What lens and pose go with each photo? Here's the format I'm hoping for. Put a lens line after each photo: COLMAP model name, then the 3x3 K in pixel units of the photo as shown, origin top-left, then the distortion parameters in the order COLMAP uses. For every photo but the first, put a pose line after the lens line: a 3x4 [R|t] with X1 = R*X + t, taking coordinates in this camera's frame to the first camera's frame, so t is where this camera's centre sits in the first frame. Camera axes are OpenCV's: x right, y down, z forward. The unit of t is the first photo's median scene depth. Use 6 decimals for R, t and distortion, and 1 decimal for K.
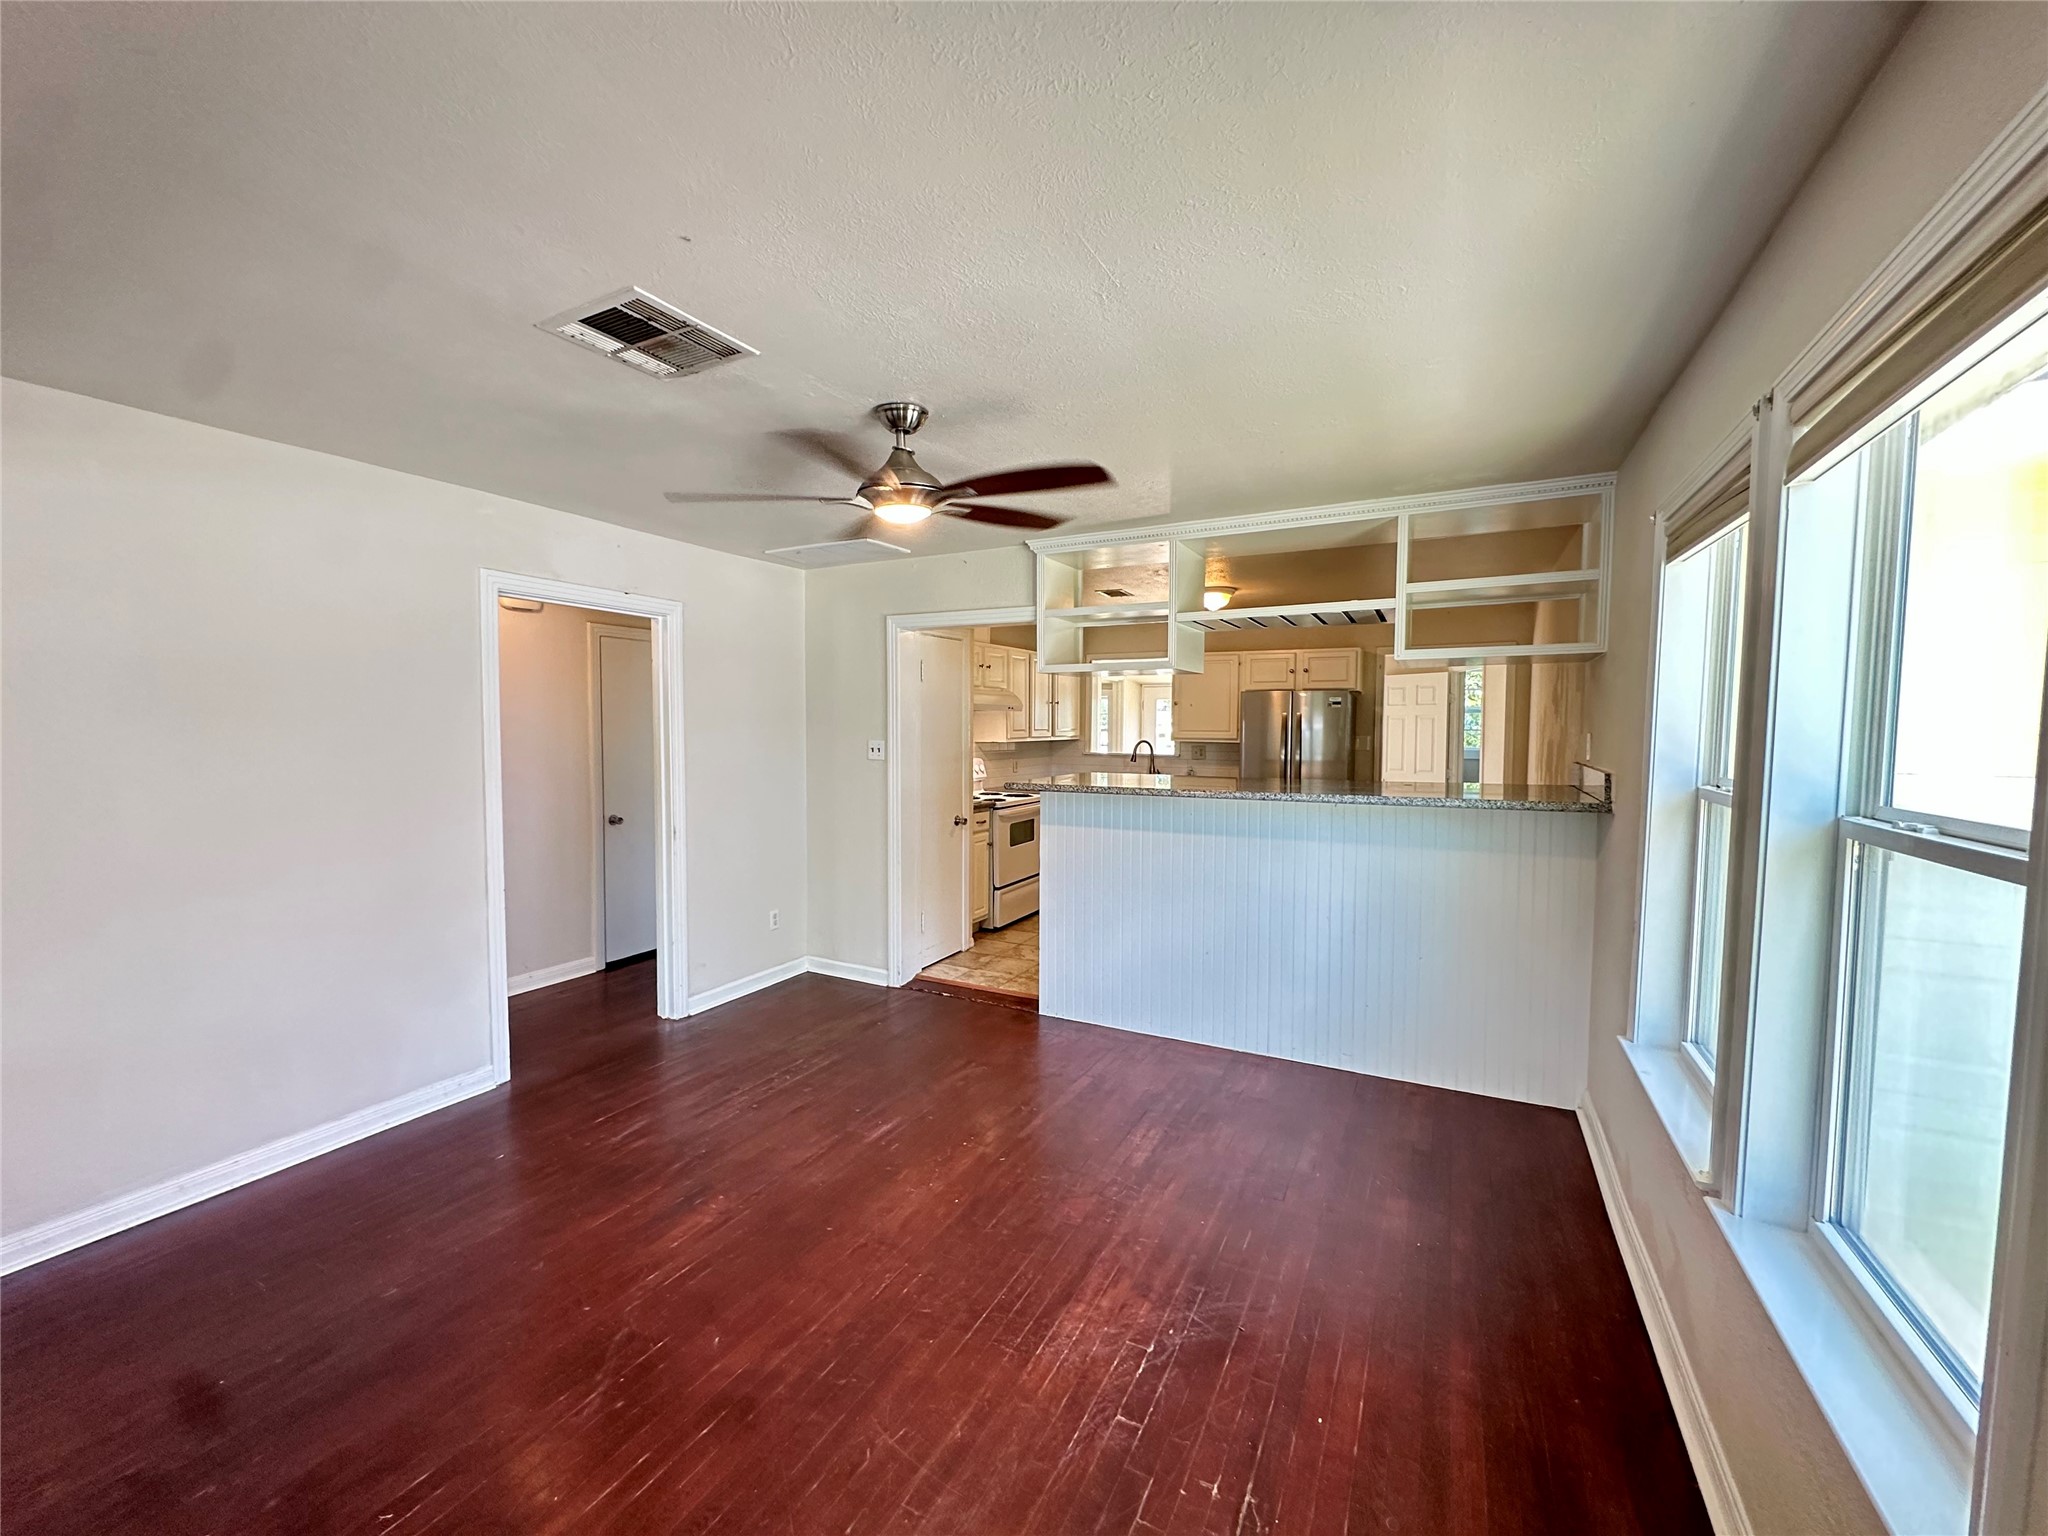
lens RADIAL K [[817.8, 0, 1023.4], [0, 817.8, 781.9], [0, 0, 1]] dist [0.001068, 0.000255]
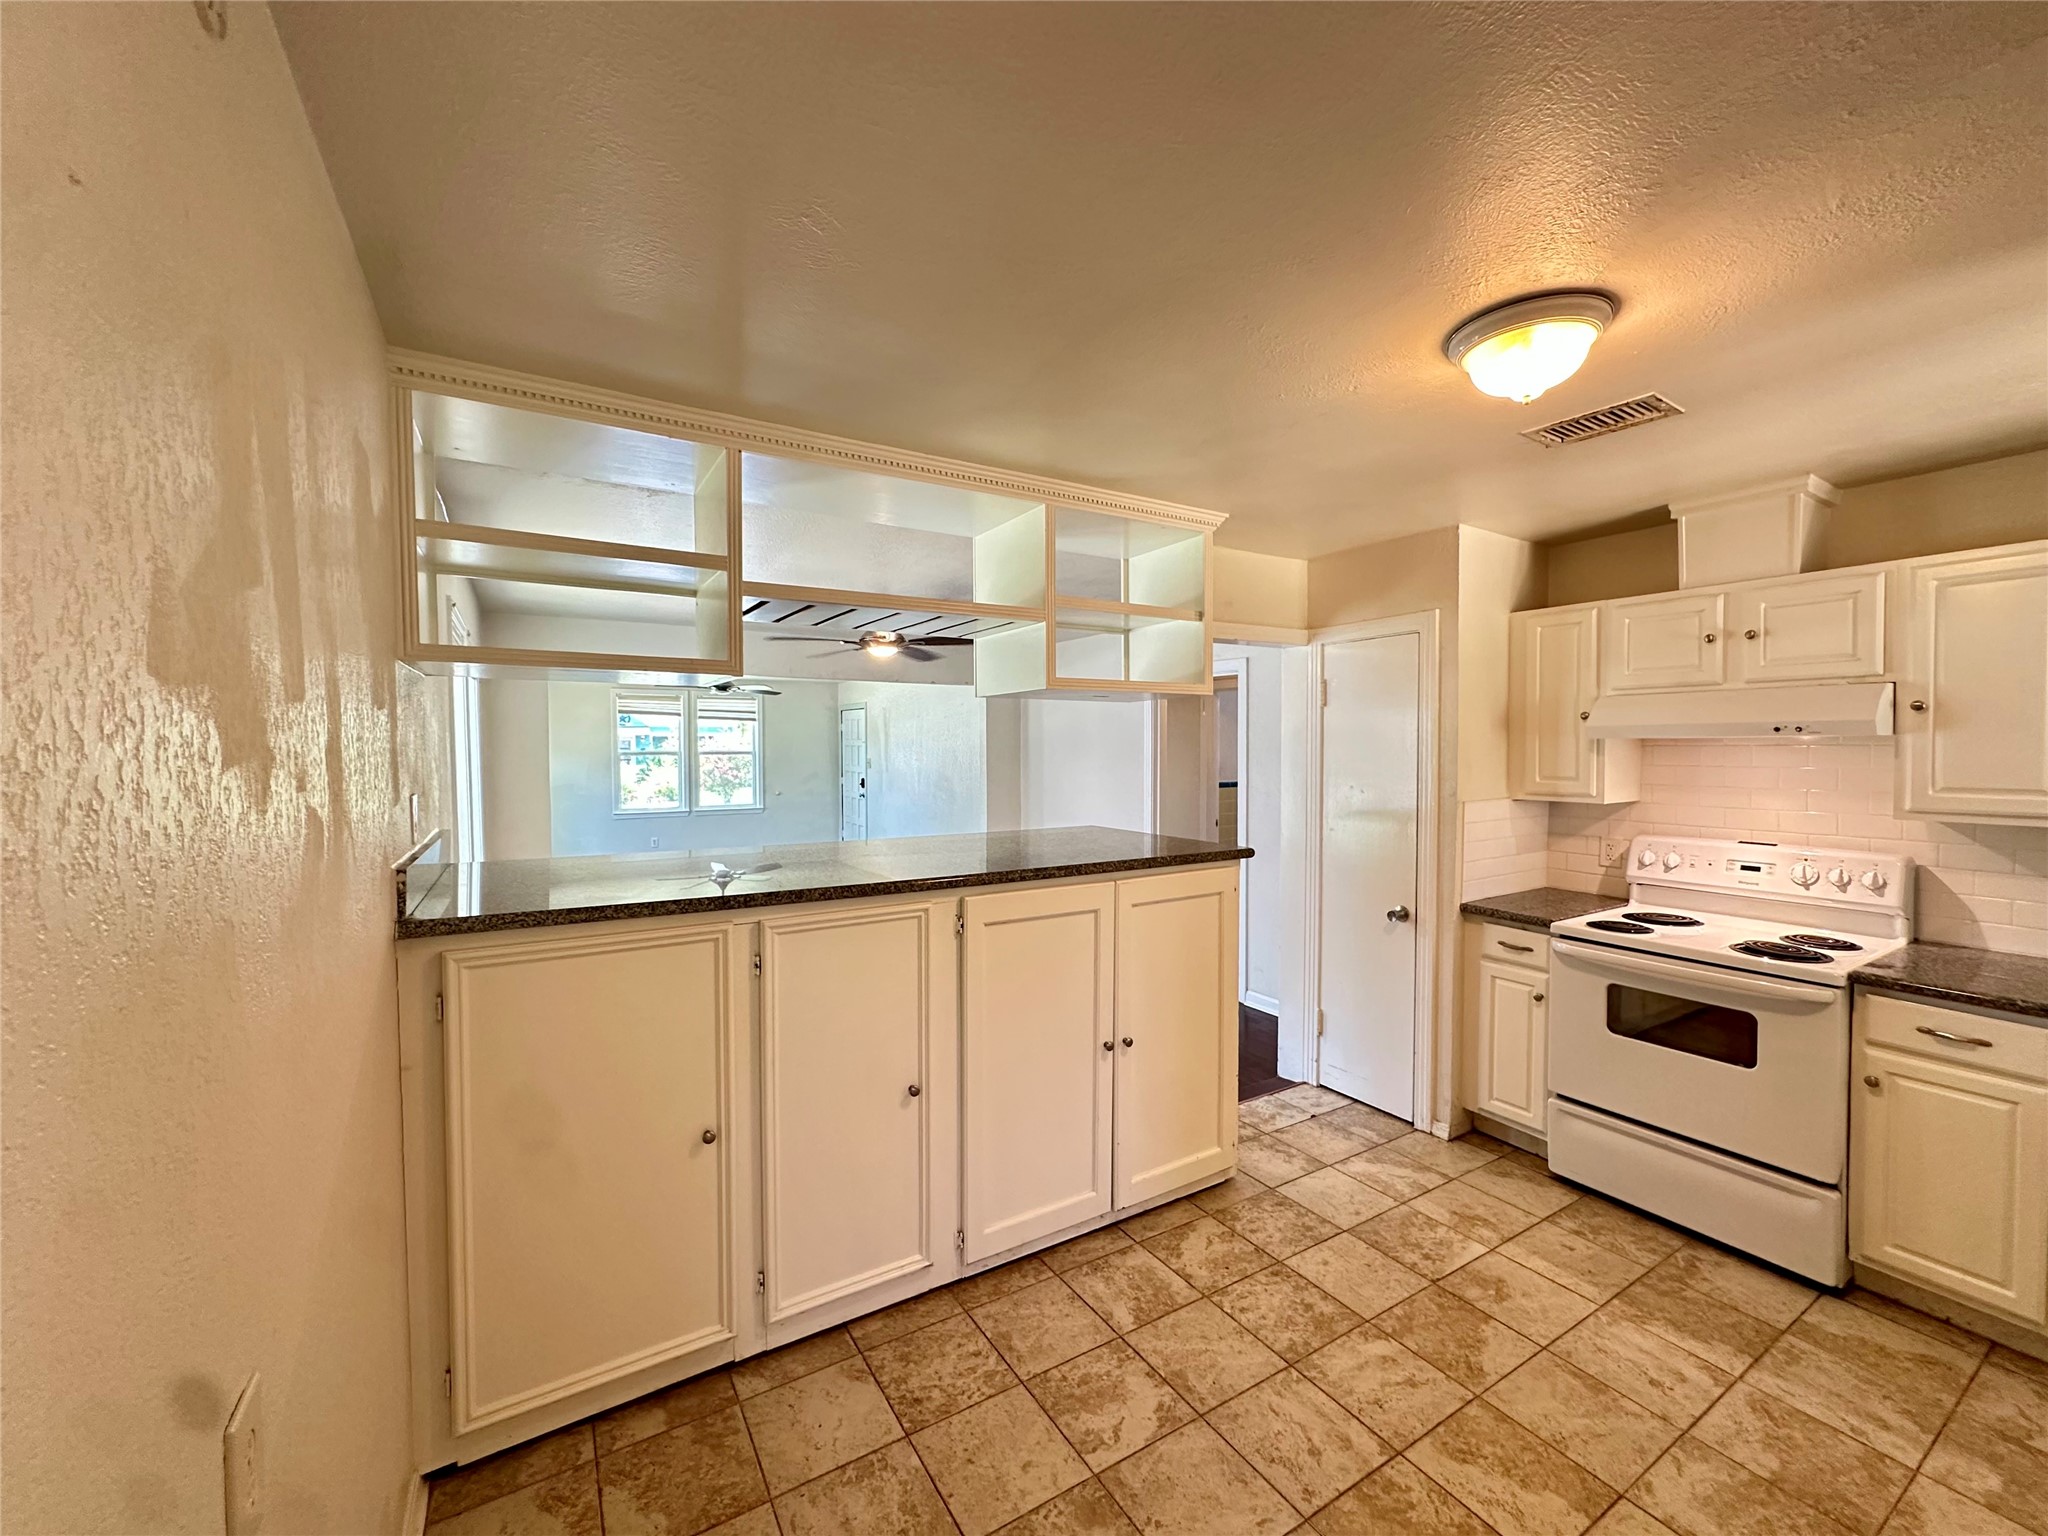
lens RADIAL K [[817.8, 0, 1025.6], [0, 817.8, 770.0], [0, 0, 1]] dist [0.001068, 0.000255]
pose [[-0.519970, 0.021176, -0.853922, 0.566723], [-0.056726, 0.996630, 0.059257, -0.080272], [0.852299, 0.079251, -0.517017, 0.970320]]
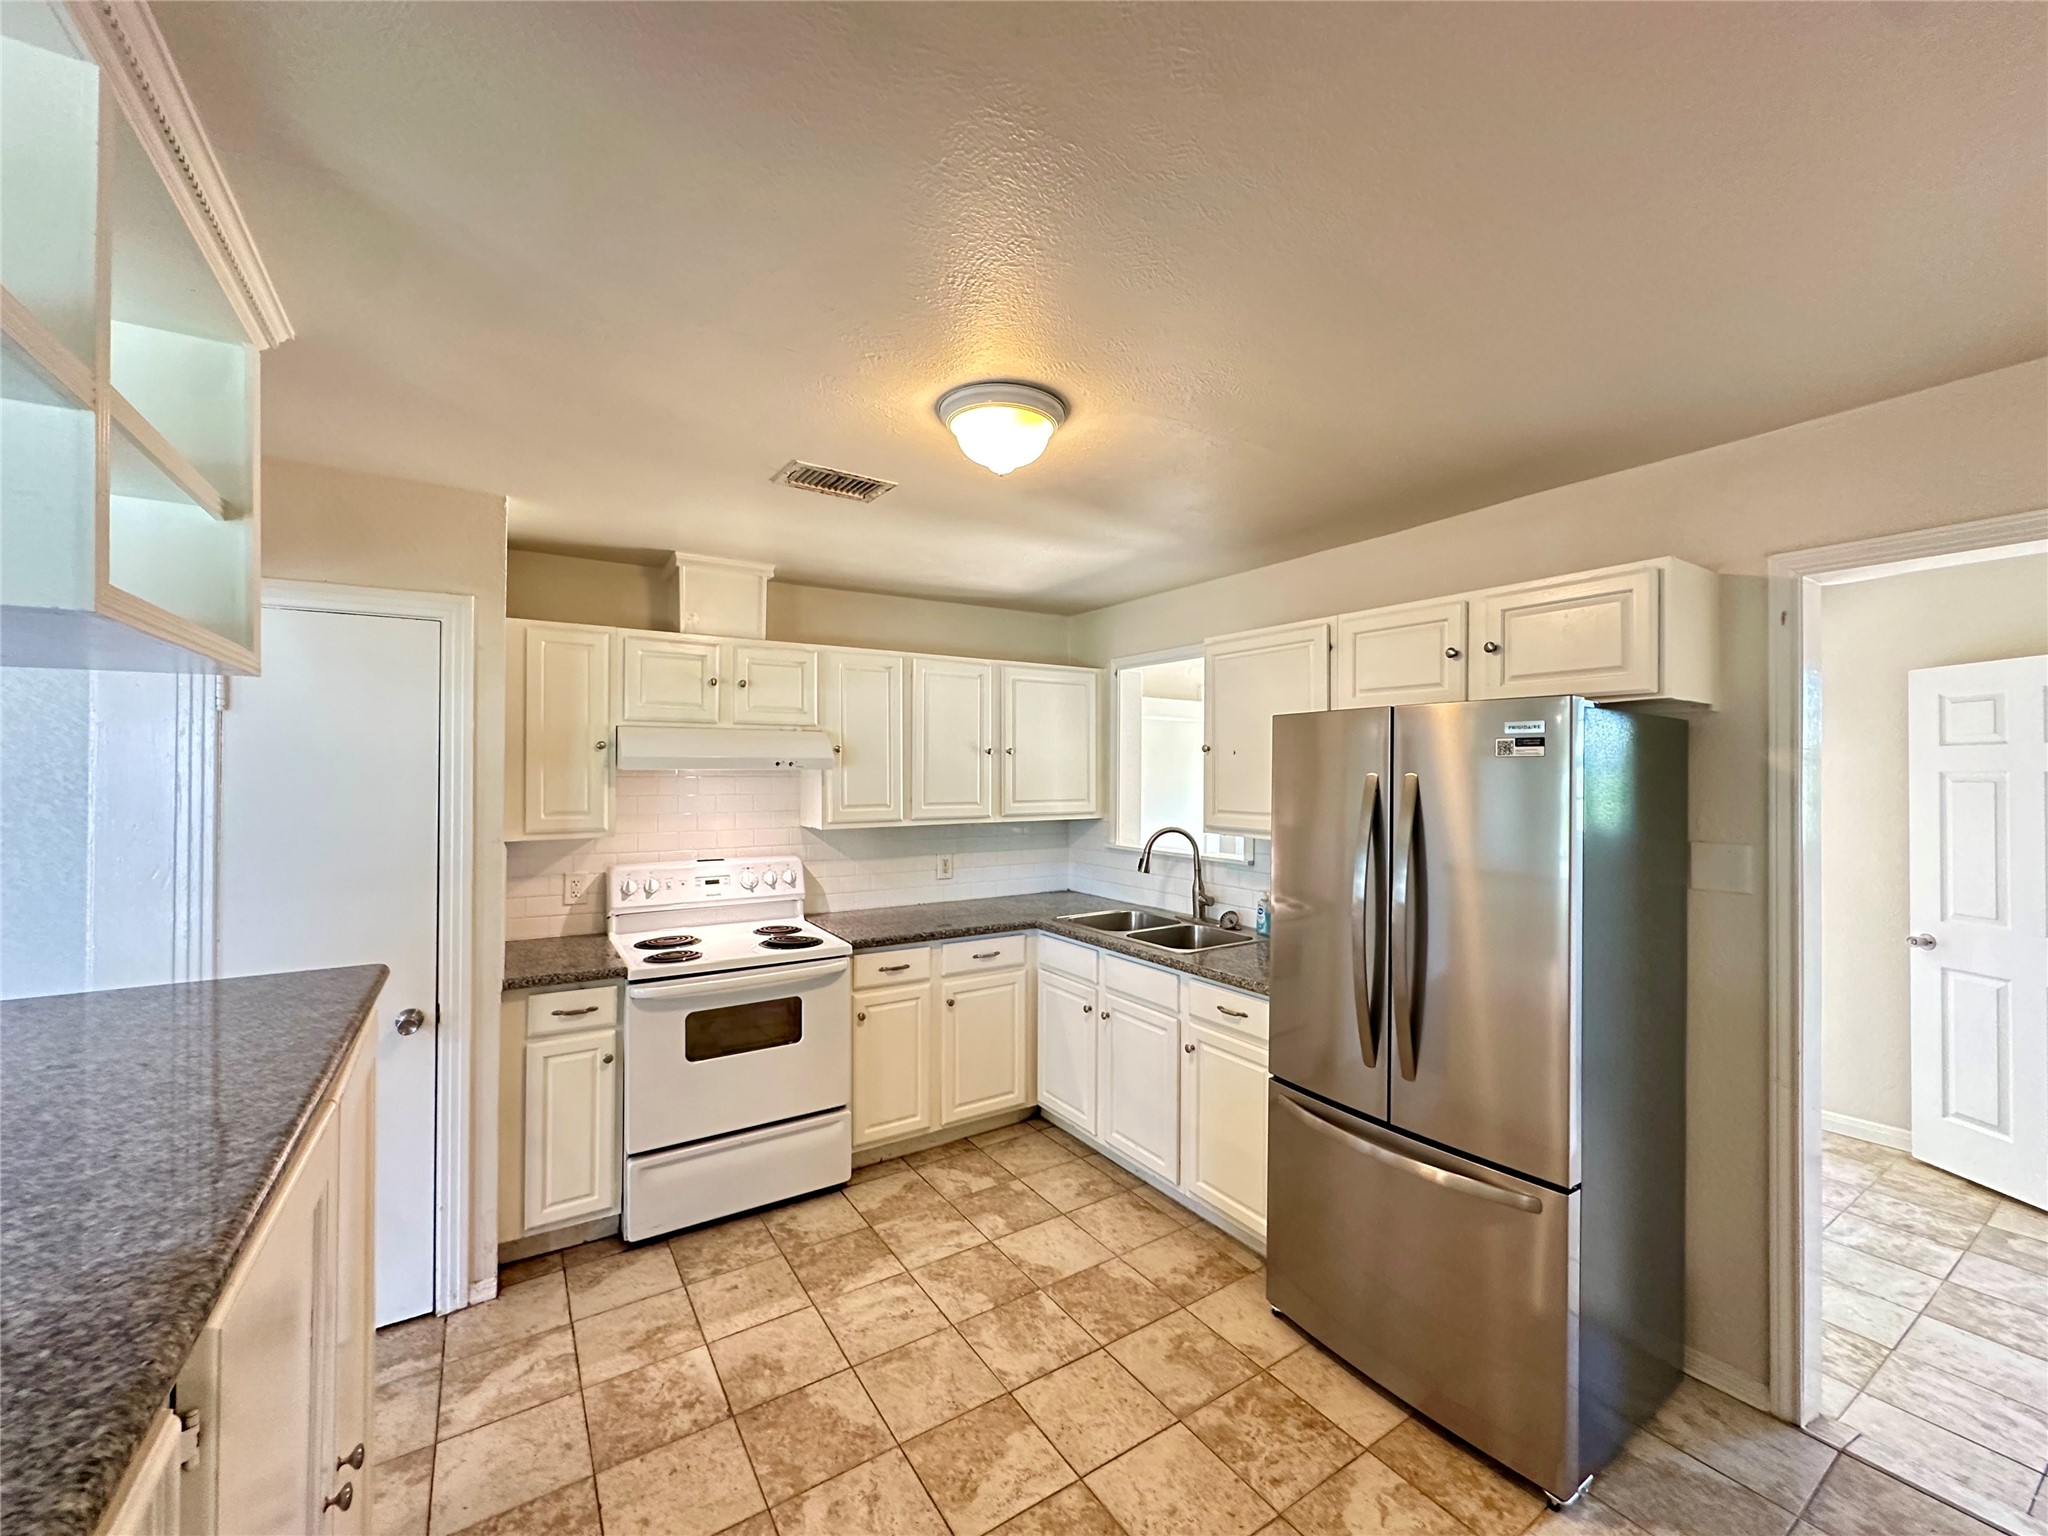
lens RADIAL K [[817.8, 0, 1030.7], [0, 817.8, 772.9], [0, 0, 1]] dist [0.001068, 0.000255]
pose [[0.871148, -0.003459, -0.491009, 0.394586], [-0.030323, 0.997688, -0.060827, -0.064807], [0.490084, 0.067879, 0.869028, 0.695179]]
